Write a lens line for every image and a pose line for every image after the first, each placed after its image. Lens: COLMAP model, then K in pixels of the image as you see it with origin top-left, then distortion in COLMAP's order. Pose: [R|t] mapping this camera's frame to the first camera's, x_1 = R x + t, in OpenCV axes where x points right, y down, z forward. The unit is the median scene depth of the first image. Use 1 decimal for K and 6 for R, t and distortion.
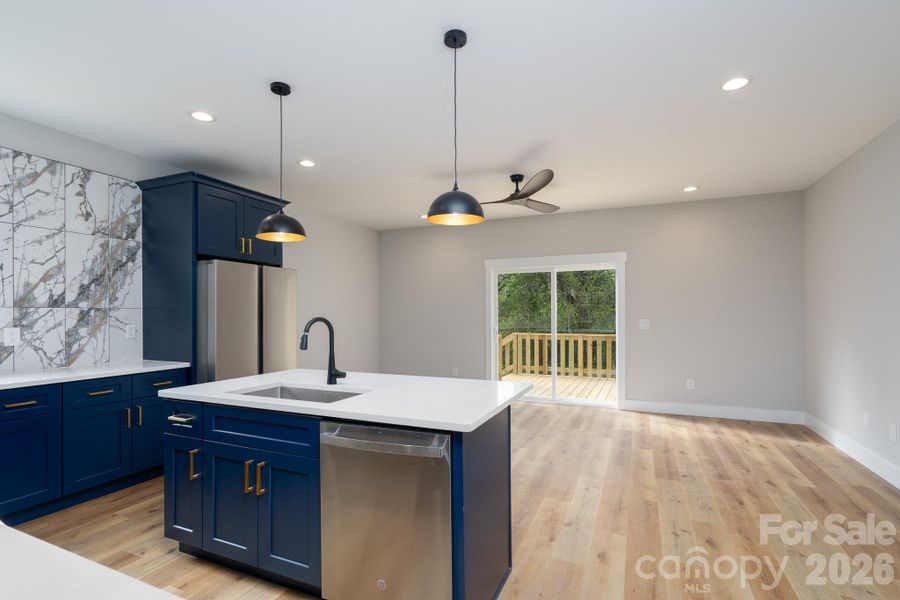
lens RADIAL K [[424.7, 0, 444.4], [0, 424.7, 308.8], [0, 0, 1]] dist [-0.004583, 0.001895]
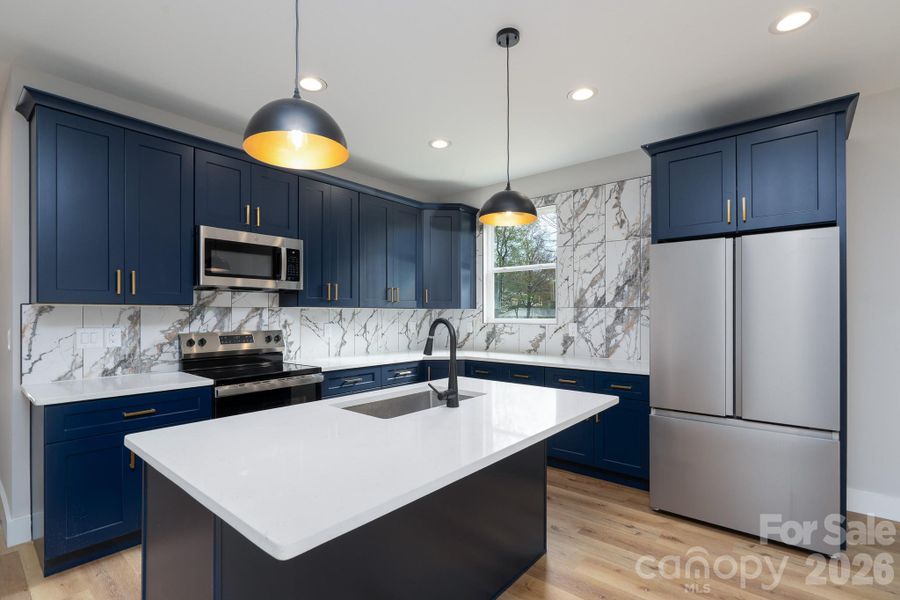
lens RADIAL K [[424.7, 0, 444.5], [0, 424.7, 309.8], [0, 0, 1]] dist [-0.004583, 0.001895]
pose [[-0.270088, -0.004590, -0.962825, 0.323969], [0.013851, 0.999867, -0.008652, 0.007086], [0.962736, -0.015673, -0.269988, 0.818735]]
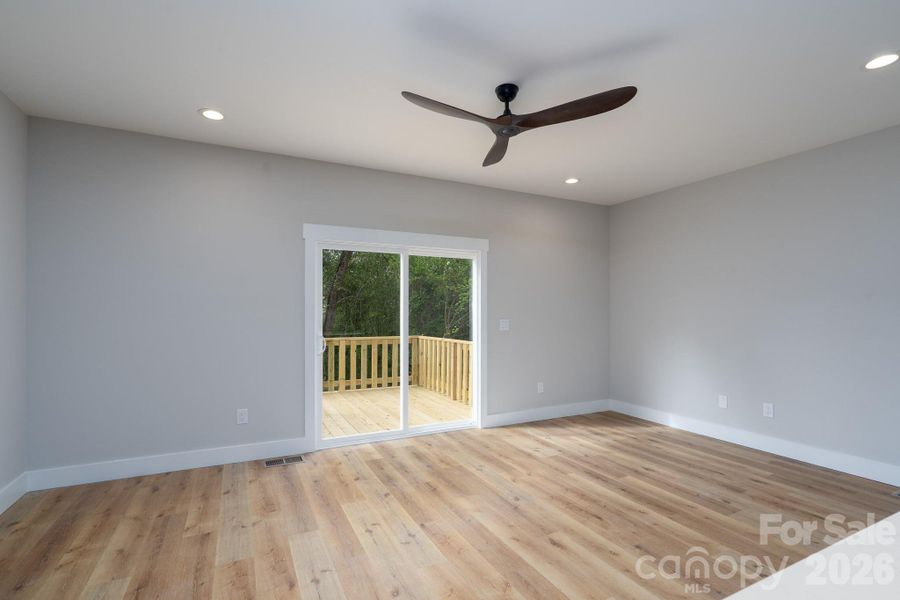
lens RADIAL K [[424.7, 0, 440.2], [0, 424.7, 310.9], [0, 0, 1]] dist [-0.004583, 0.001895]
pose [[0.632100, 0.004149, 0.774876, -0.446726], [-0.013984, 0.999884, 0.006054, 0.005687], [-0.774761, -0.014663, 0.632085, 0.845915]]
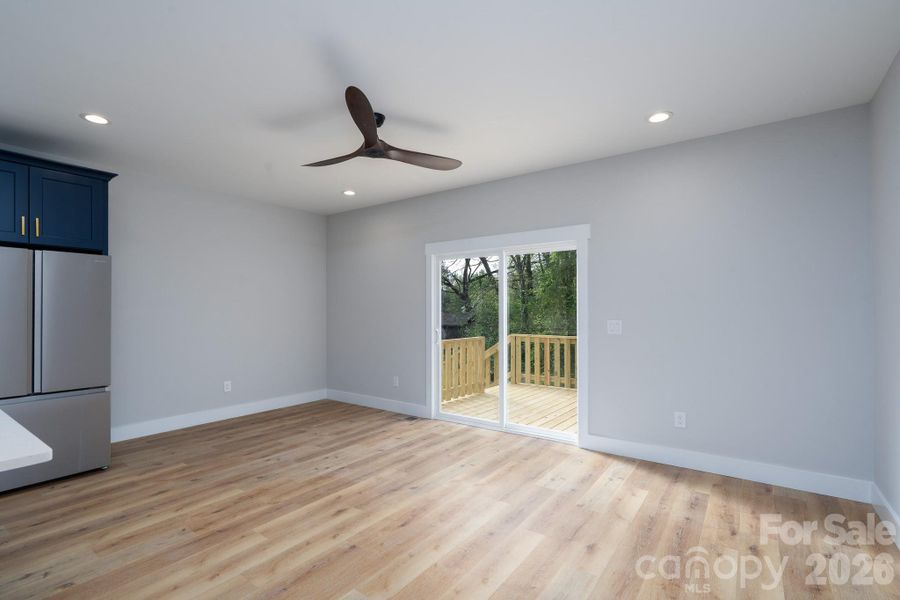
lens RADIAL K [[424.7, 0, 443.7], [0, 424.7, 303.9], [0, 0, 1]] dist [-0.004583, 0.001895]
pose [[0.978719, -0.001377, -0.205203, 0.524254], [0.001009, 0.999998, -0.001896, 0.000160], [0.205205, 0.001648, 0.978718, 0.411929]]
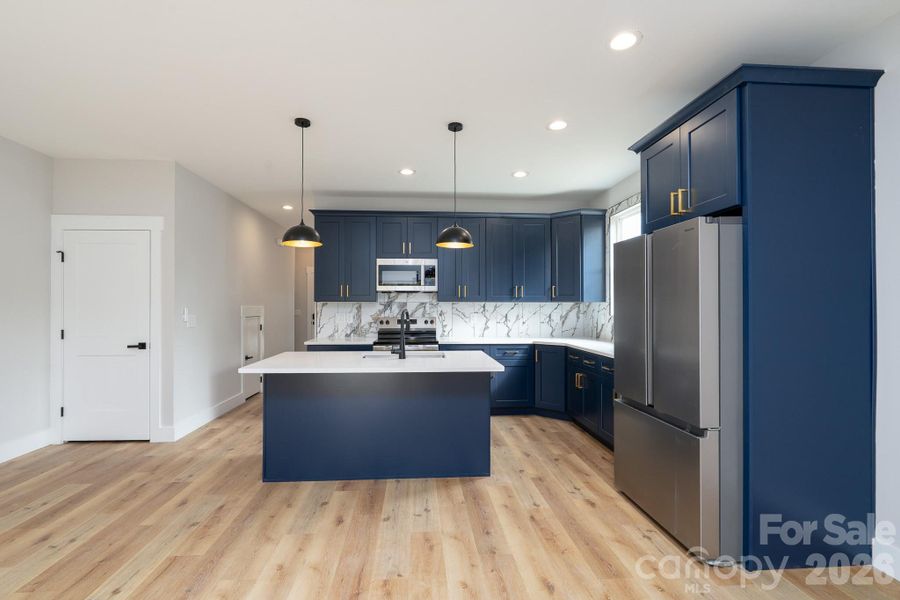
lens RADIAL K [[424.7, 0, 441.1], [0, 424.7, 301.0], [0, 0, 1]] dist [-0.004583, 0.001895]
pose [[-0.881031, -0.001360, -0.473057, 0.182955], [0.009422, 0.999747, -0.020422, 0.014486], [0.472965, -0.022449, -0.880795, 1.541423]]
